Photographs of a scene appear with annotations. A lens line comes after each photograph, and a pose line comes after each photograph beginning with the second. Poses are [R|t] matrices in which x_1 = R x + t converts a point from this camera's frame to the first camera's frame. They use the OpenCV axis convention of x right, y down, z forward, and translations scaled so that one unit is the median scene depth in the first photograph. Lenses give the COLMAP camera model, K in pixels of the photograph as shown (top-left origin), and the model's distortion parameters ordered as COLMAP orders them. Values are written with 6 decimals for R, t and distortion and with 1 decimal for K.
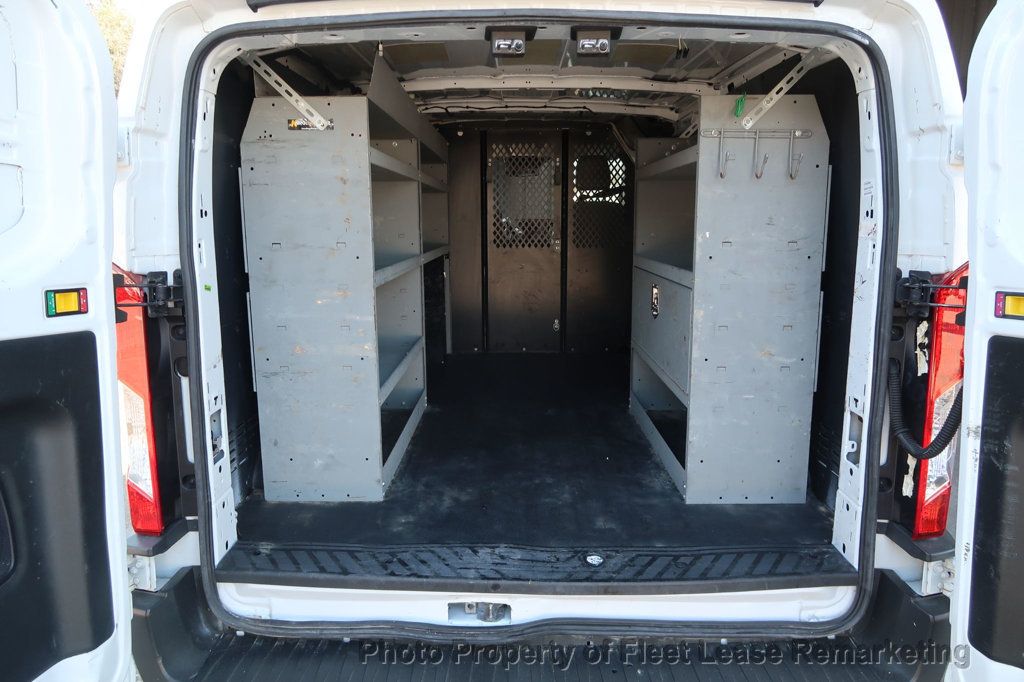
lens RADIAL K [[706.1, 0, 510.8], [0, 706.1, 333.9], [0, 0, 1]] dist [-0.027722, 0.012707]
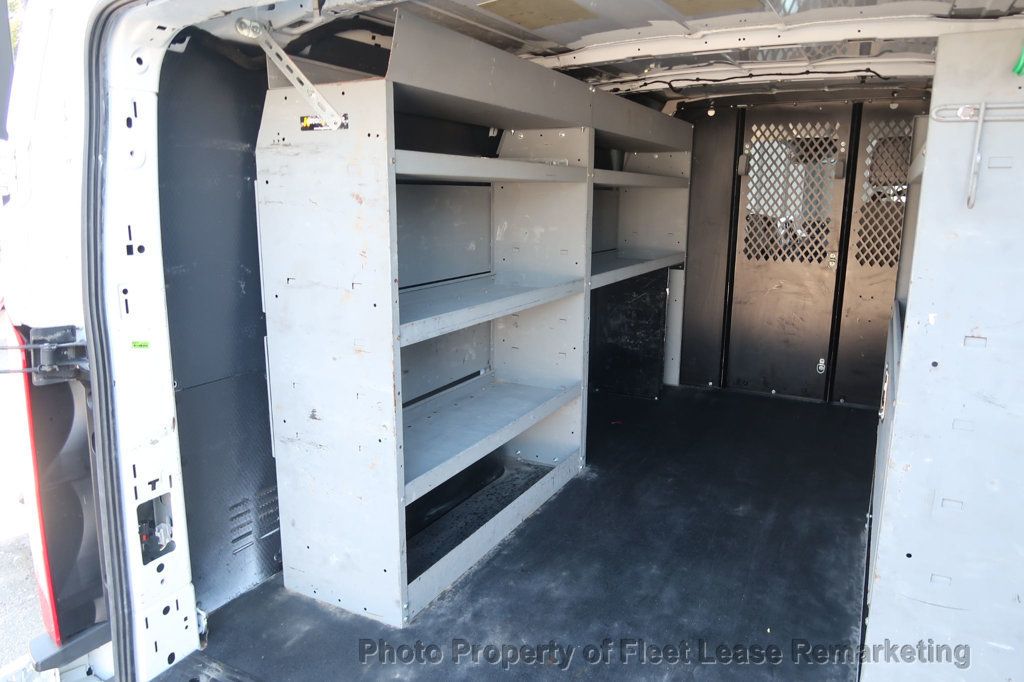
lens RADIAL K [[706.1, 0, 509.2], [0, 706.1, 337.3], [0, 0, 1]] dist [-0.027722, 0.012707]
pose [[0.886563, 0.102254, -0.451166, 0.223848], [-0.085839, 0.994691, 0.056763, -0.122164], [0.454575, -0.011597, 0.890633, 0.395564]]
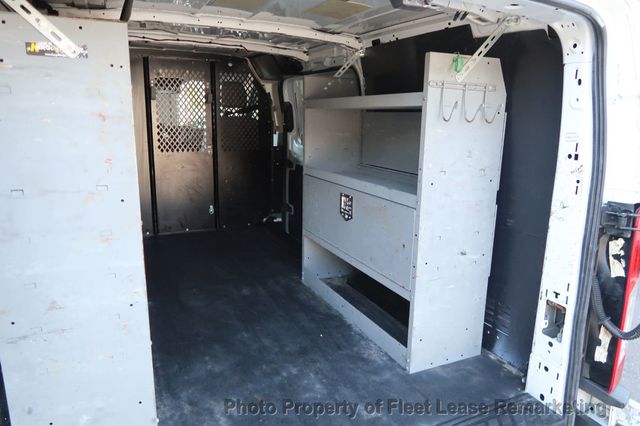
lens RADIAL K [[441.3, 0, 319.3], [0, 441.3, 209.6], [0, 0, 1]] dist [-0.027722, 0.012707]
pose [[0.904582, -0.069377, 0.420618, -0.215420], [0.048435, 0.997006, 0.060283, -0.113135], [-0.423540, -0.034158, 0.905233, 0.353175]]
